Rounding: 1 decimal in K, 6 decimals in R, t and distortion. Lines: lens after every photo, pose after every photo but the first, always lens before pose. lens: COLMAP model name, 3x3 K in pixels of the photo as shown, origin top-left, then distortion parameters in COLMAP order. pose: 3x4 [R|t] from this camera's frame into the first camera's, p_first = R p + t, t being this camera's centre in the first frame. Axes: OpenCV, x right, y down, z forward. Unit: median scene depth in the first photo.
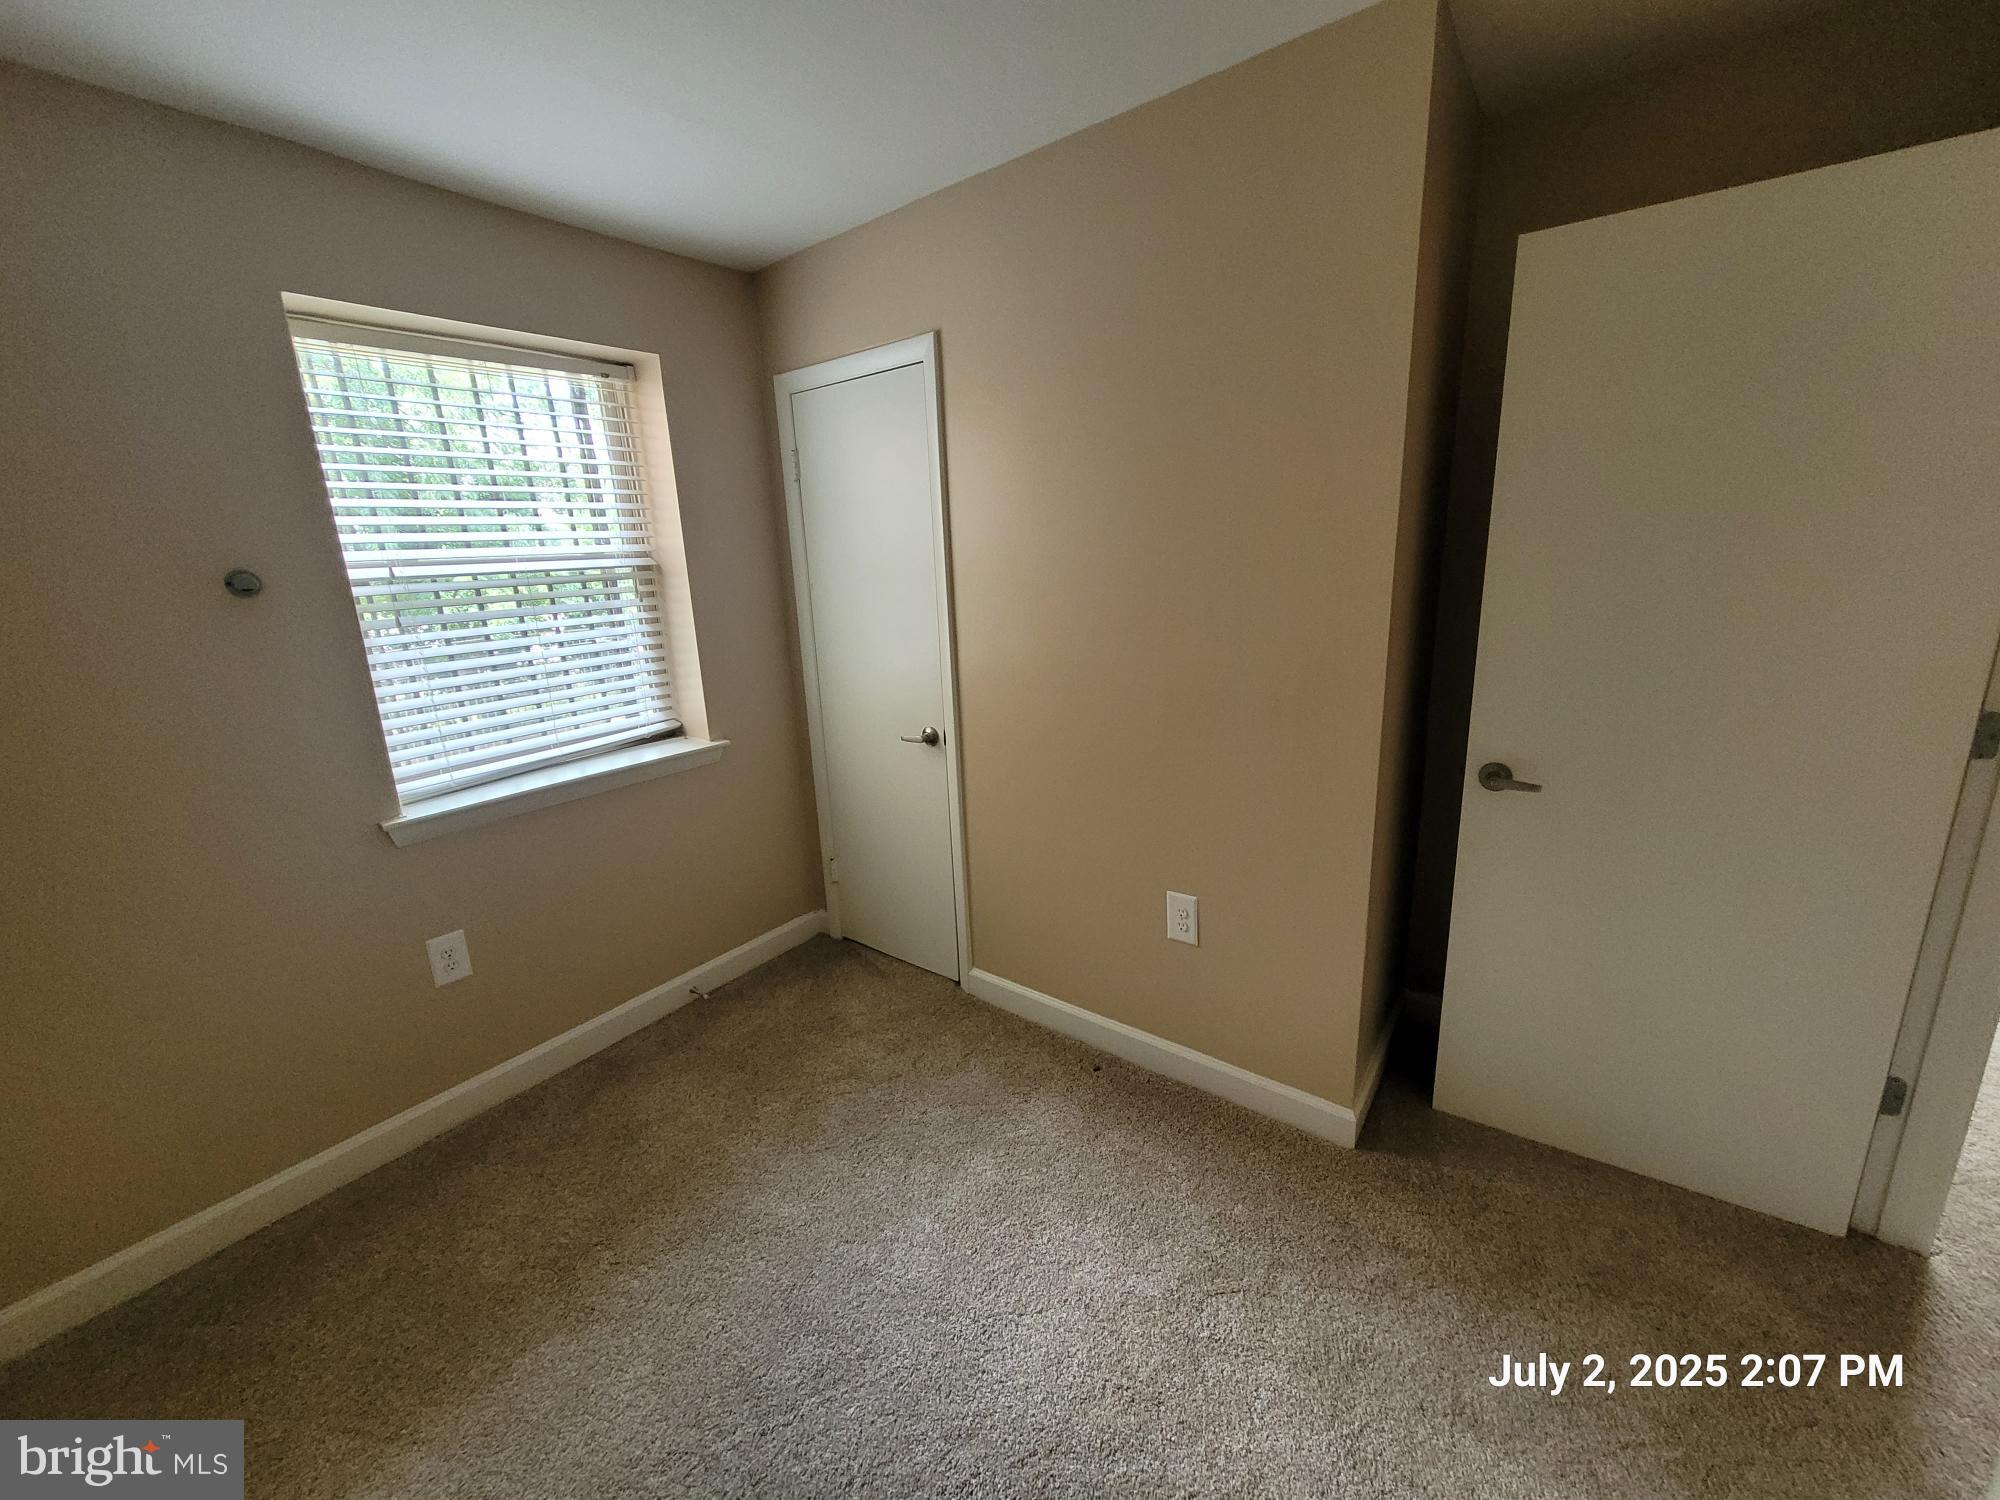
lens RADIAL K [[786.0, 0, 1000.0], [0, 786.0, 750.0], [0, 0, 1]] dist [-0.000454, 0.000261]
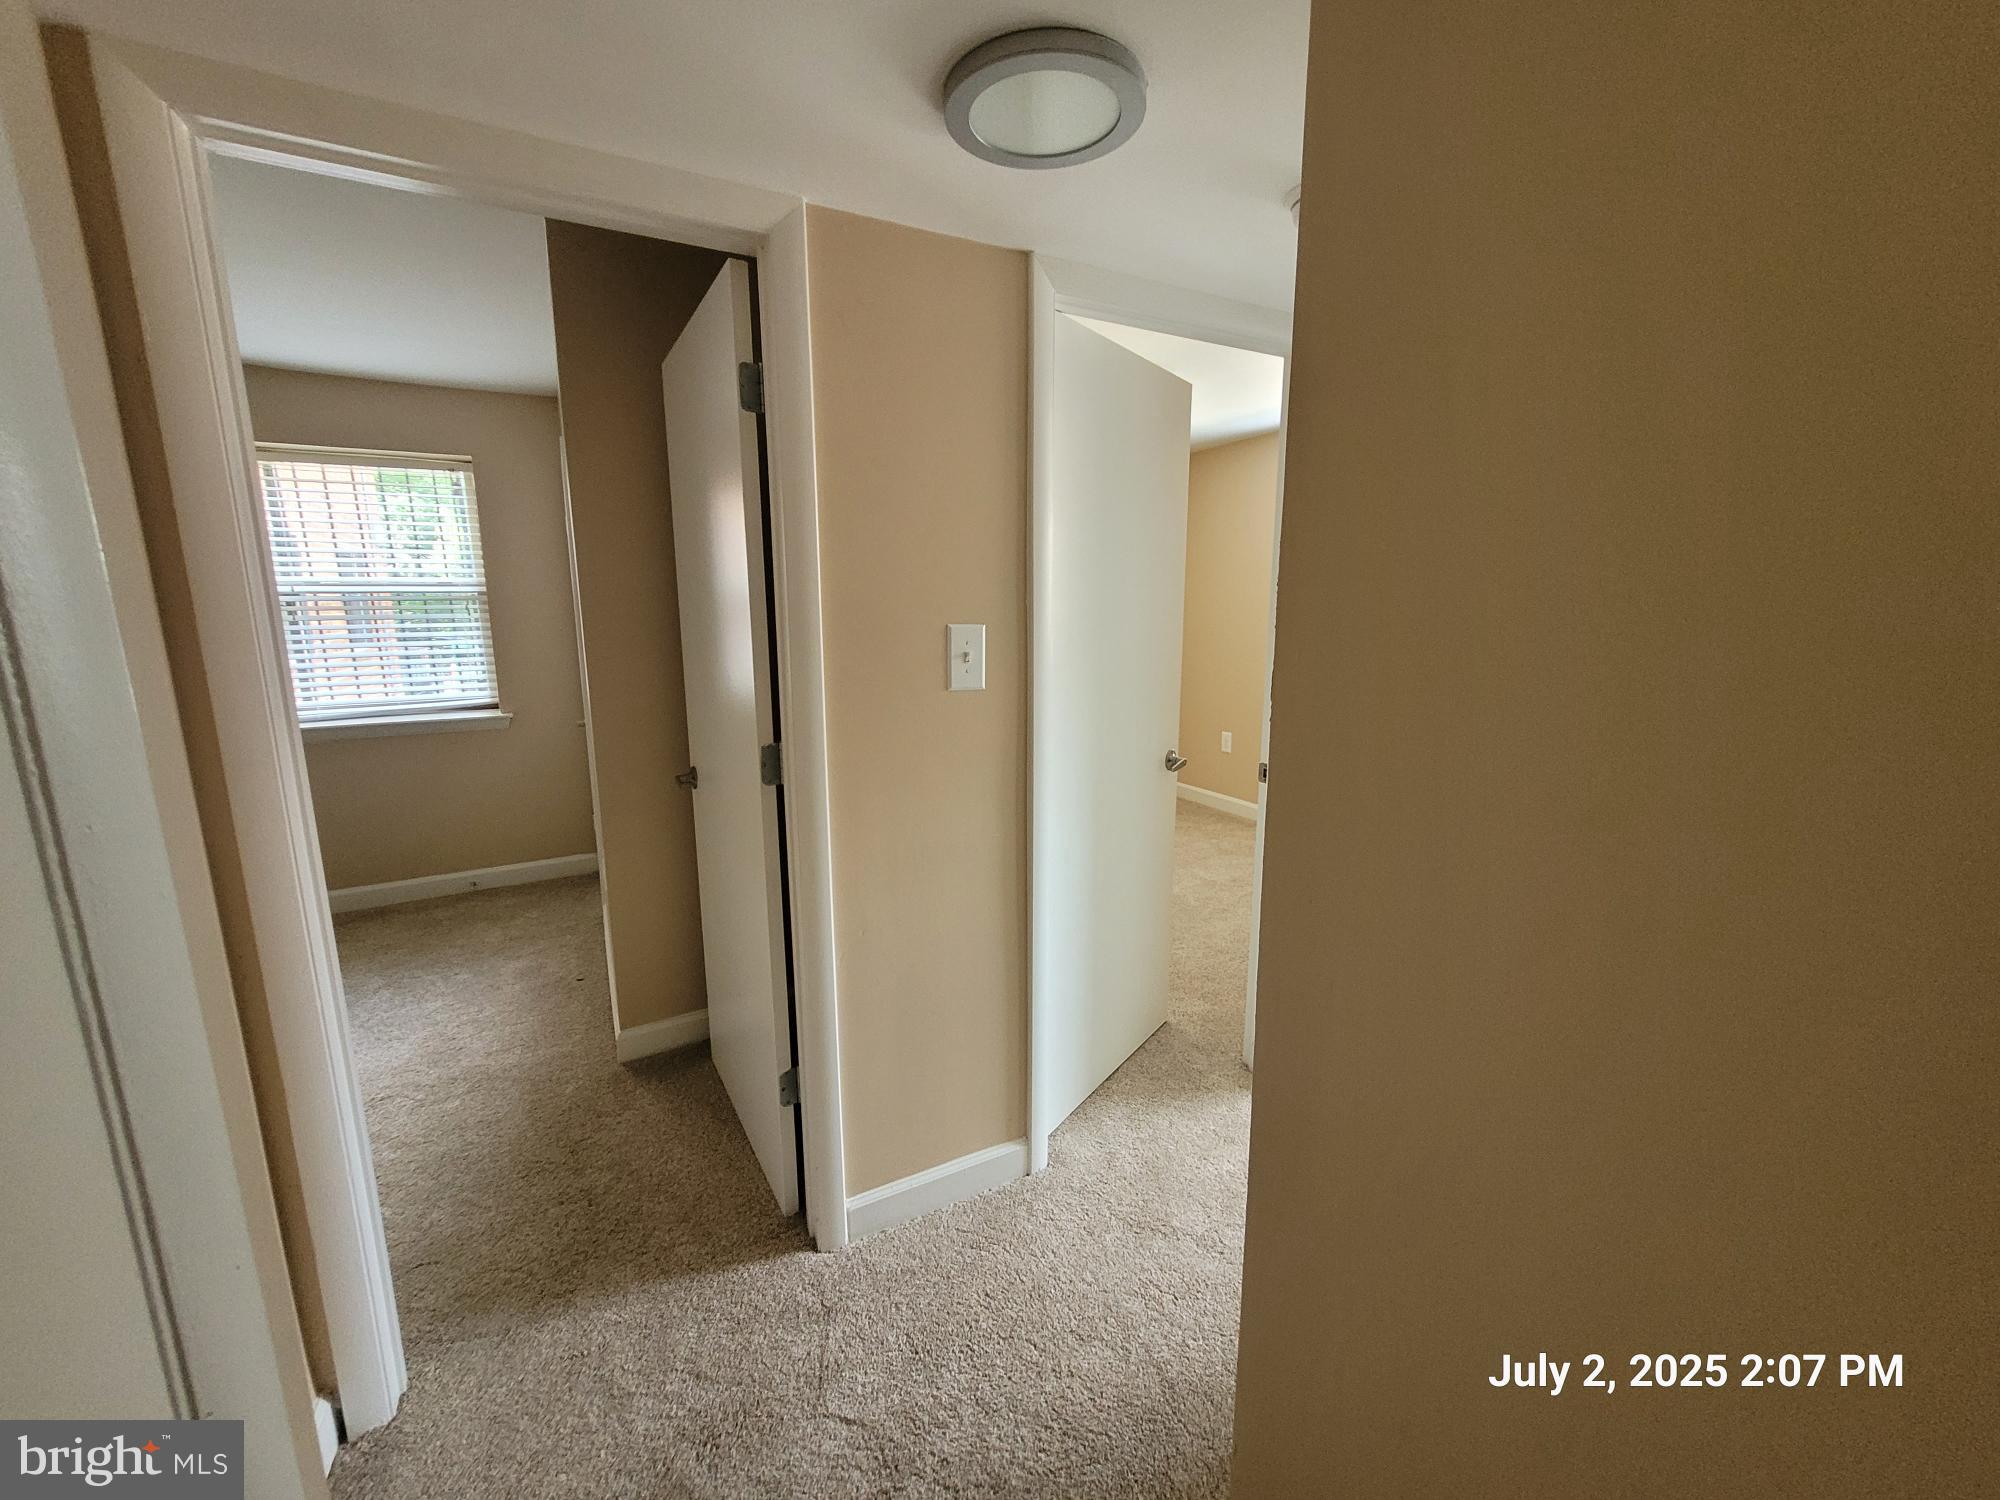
lens RADIAL K [[786.0, 0, 1000.0], [0, 786.0, 750.0], [0, 0, 1]] dist [-0.000454, 0.000261]
pose [[0.916553, 0.116599, -0.382539, 1.182509], [-0.133482, 0.990891, -0.017794, -0.047351], [0.376980, 0.067371, 0.923768, 0.017898]]
